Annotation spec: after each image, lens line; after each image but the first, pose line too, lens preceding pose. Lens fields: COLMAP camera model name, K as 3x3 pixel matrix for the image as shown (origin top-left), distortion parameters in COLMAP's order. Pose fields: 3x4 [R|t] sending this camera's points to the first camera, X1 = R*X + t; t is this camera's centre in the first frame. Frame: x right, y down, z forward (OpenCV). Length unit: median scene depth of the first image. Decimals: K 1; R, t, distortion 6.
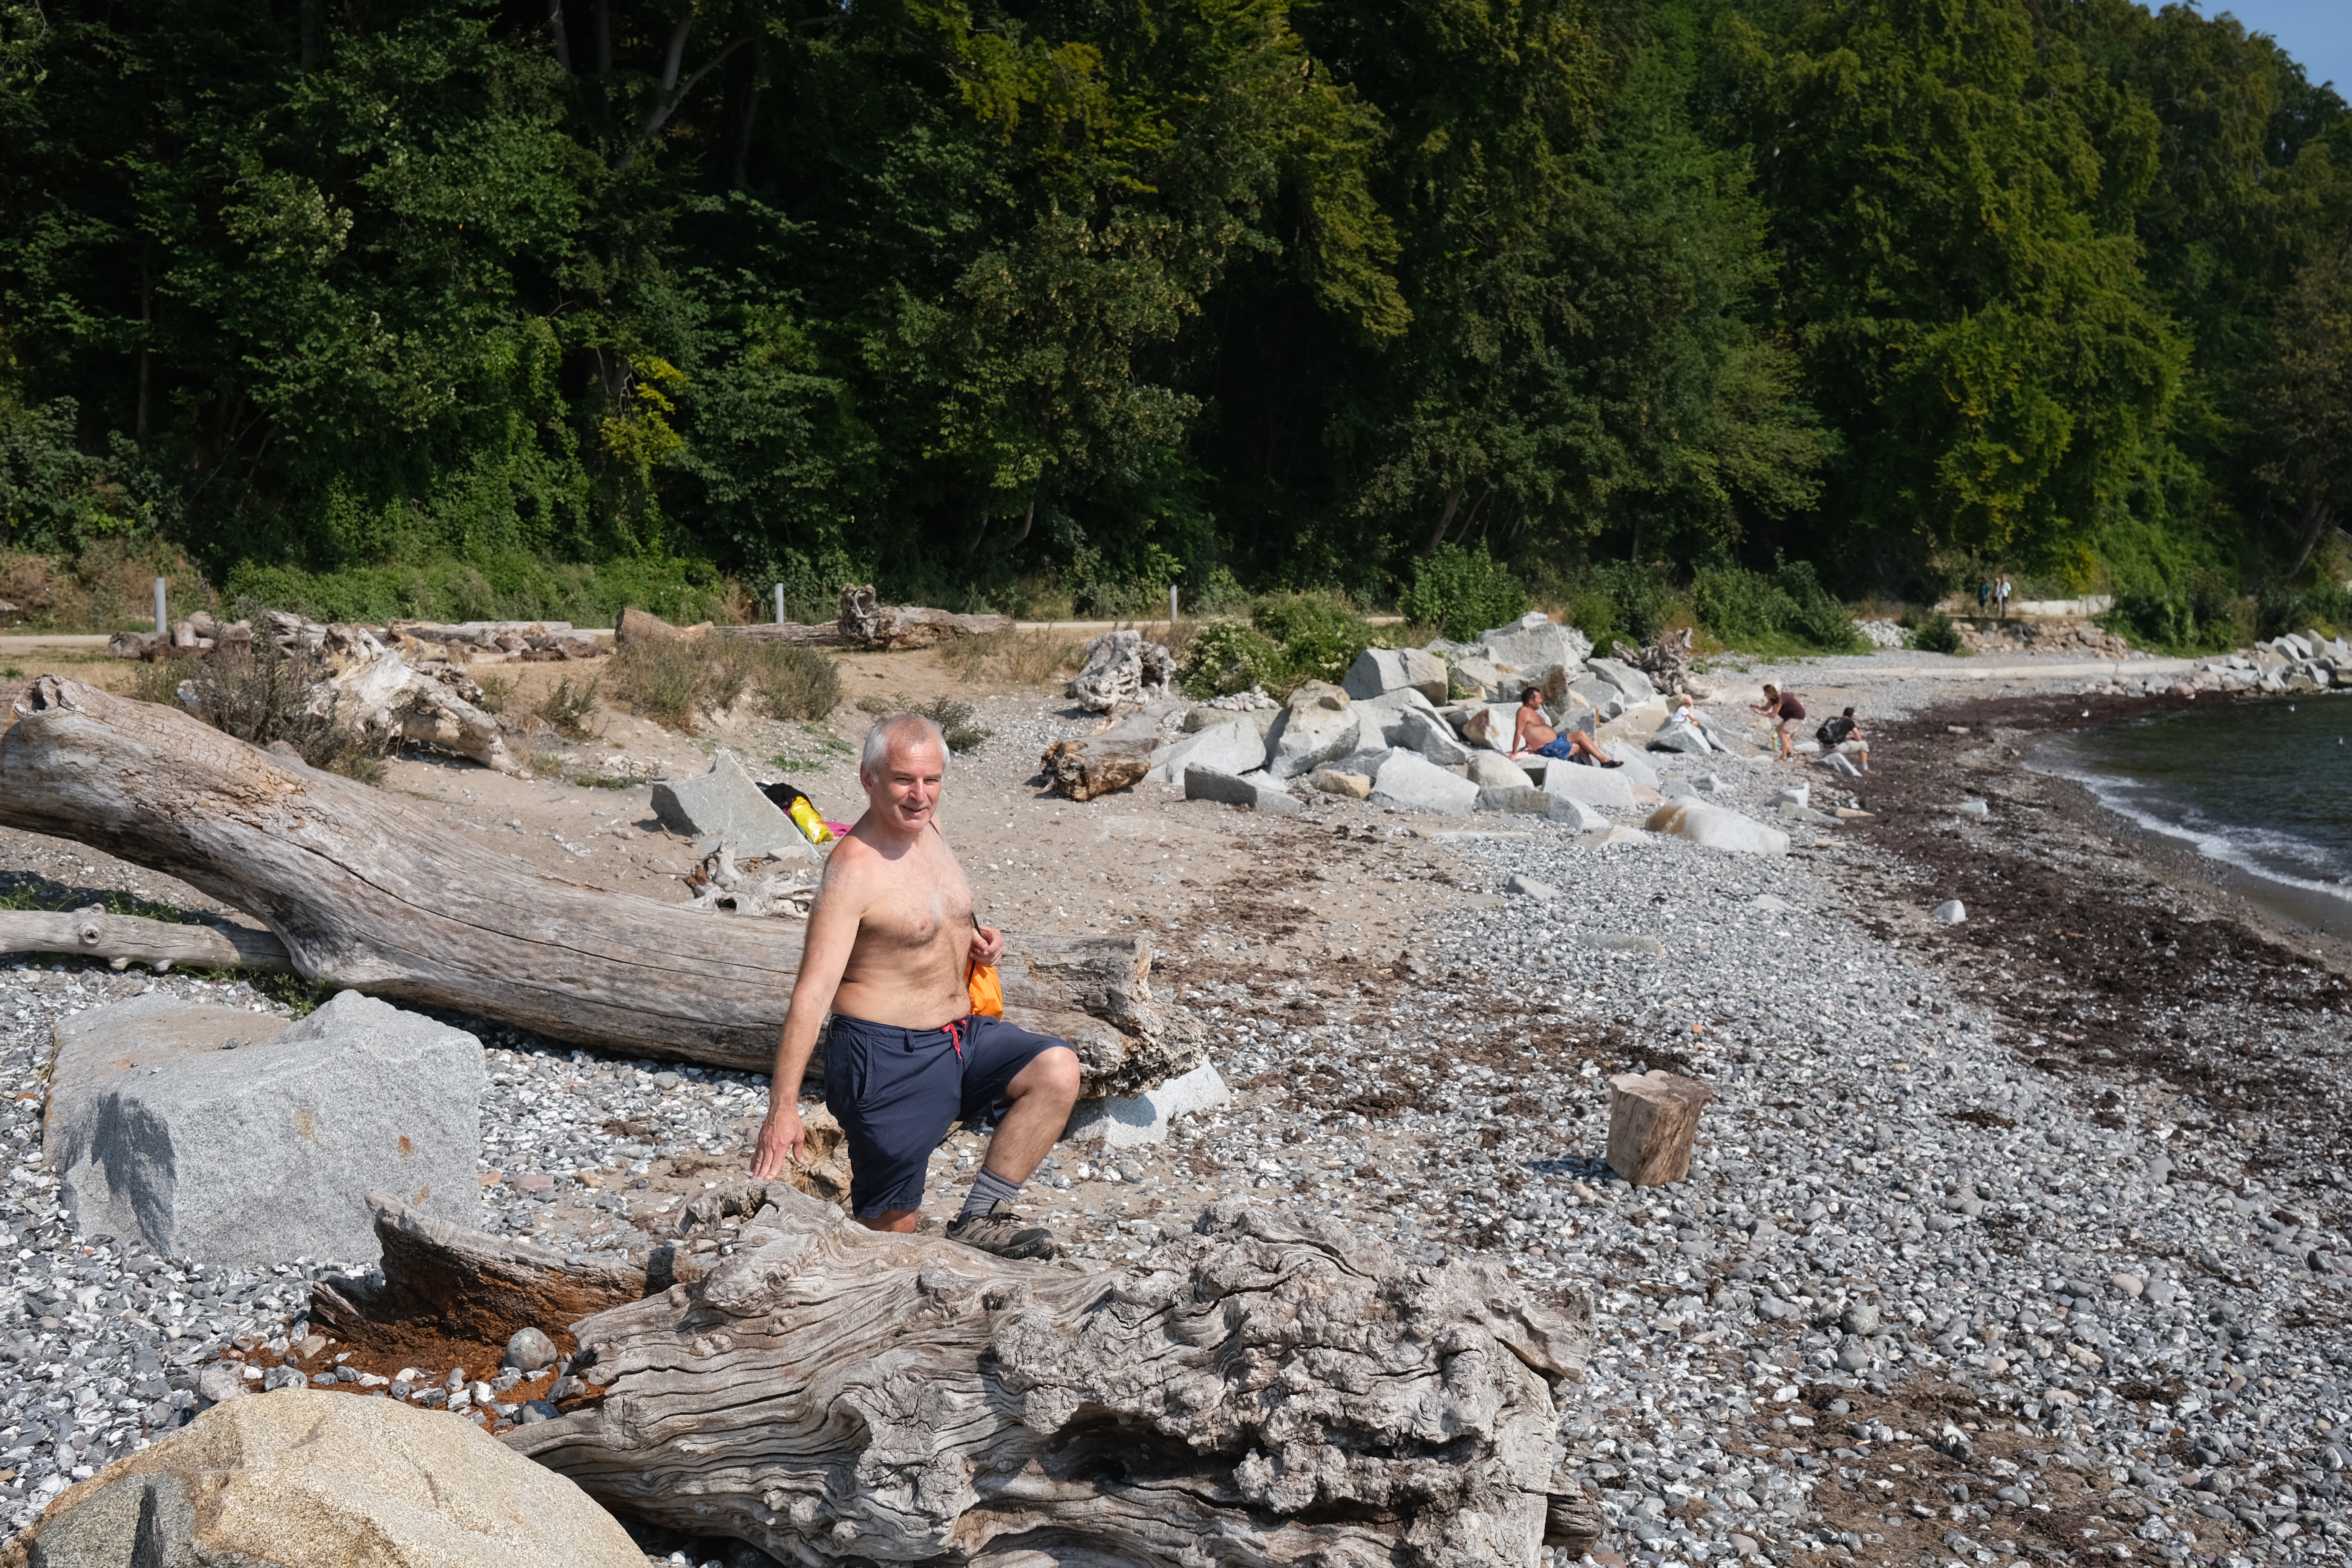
lens RADIAL K [[2394.7, 0, 1176.0], [0, 2394.7, 784.0], [0, 0, 1]] dist [-0.063368, 0.161065]
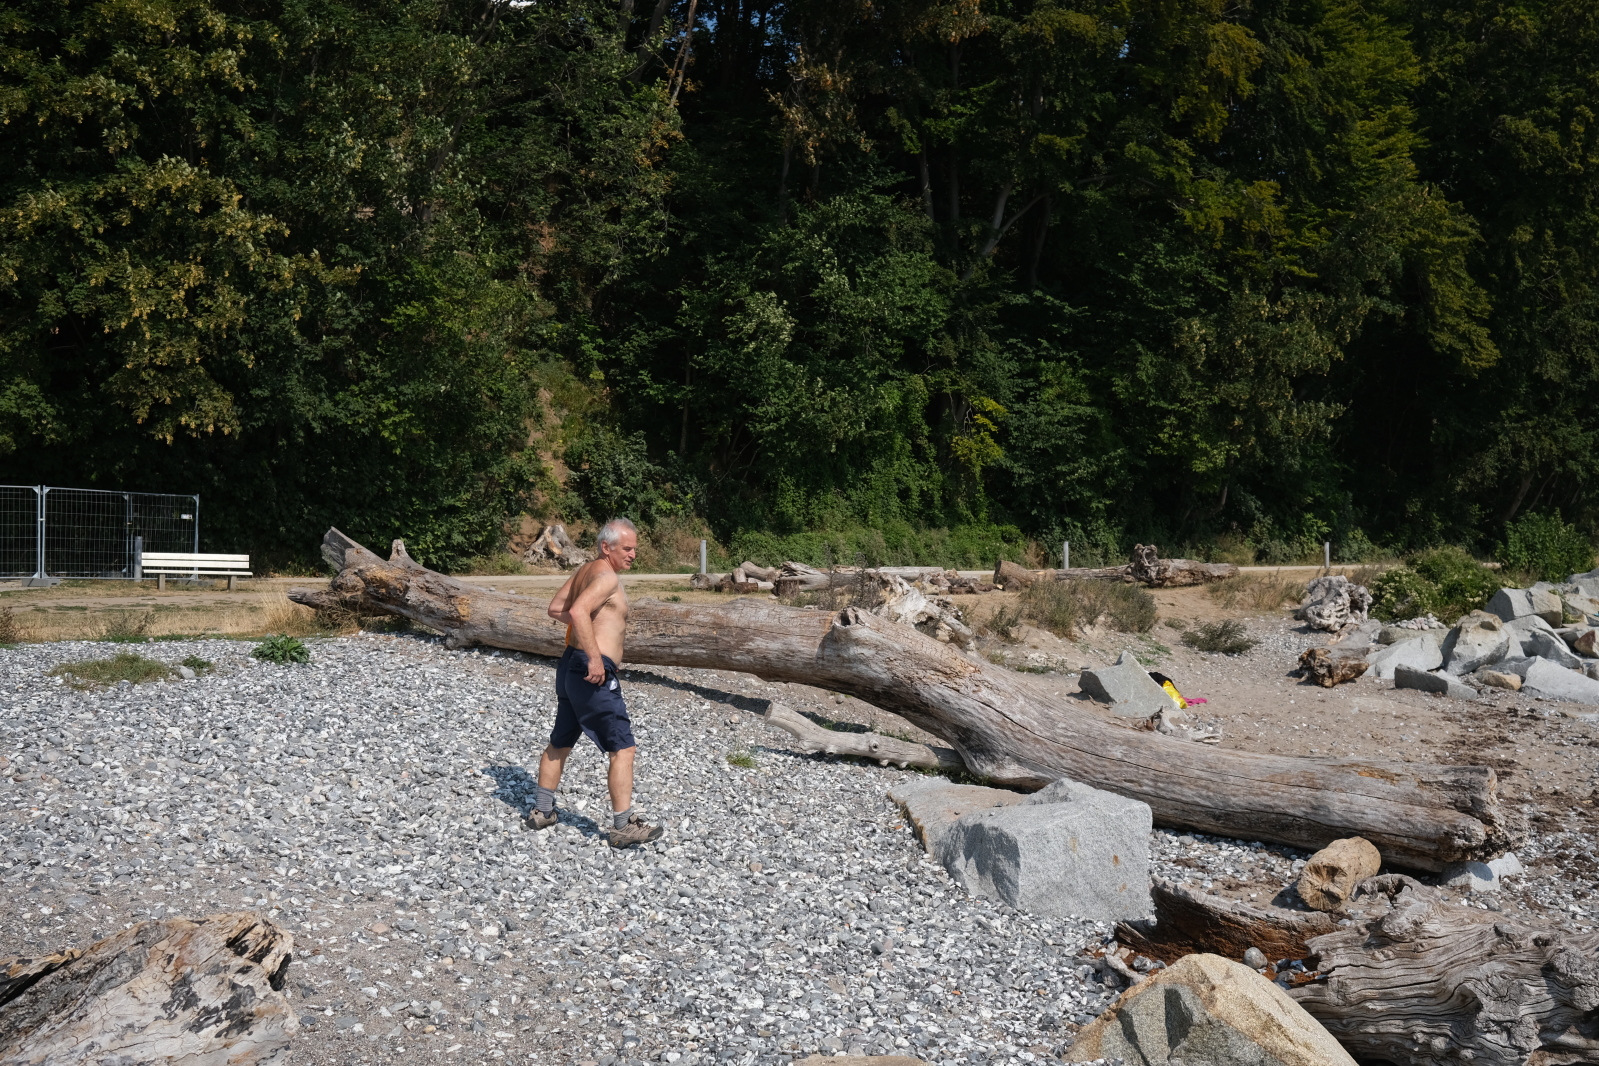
lens RADIAL K [[1628.0, 0, 799.5], [0, 1628.0, 533.0], [0, 0, 1]] dist [-0.063368, 0.161065]
pose [[0.956993, -0.003701, -0.290088, -0.060523], [-0.021260, 0.996335, -0.082850, 0.001591], [0.289332, 0.085454, 0.953407, -0.102797]]
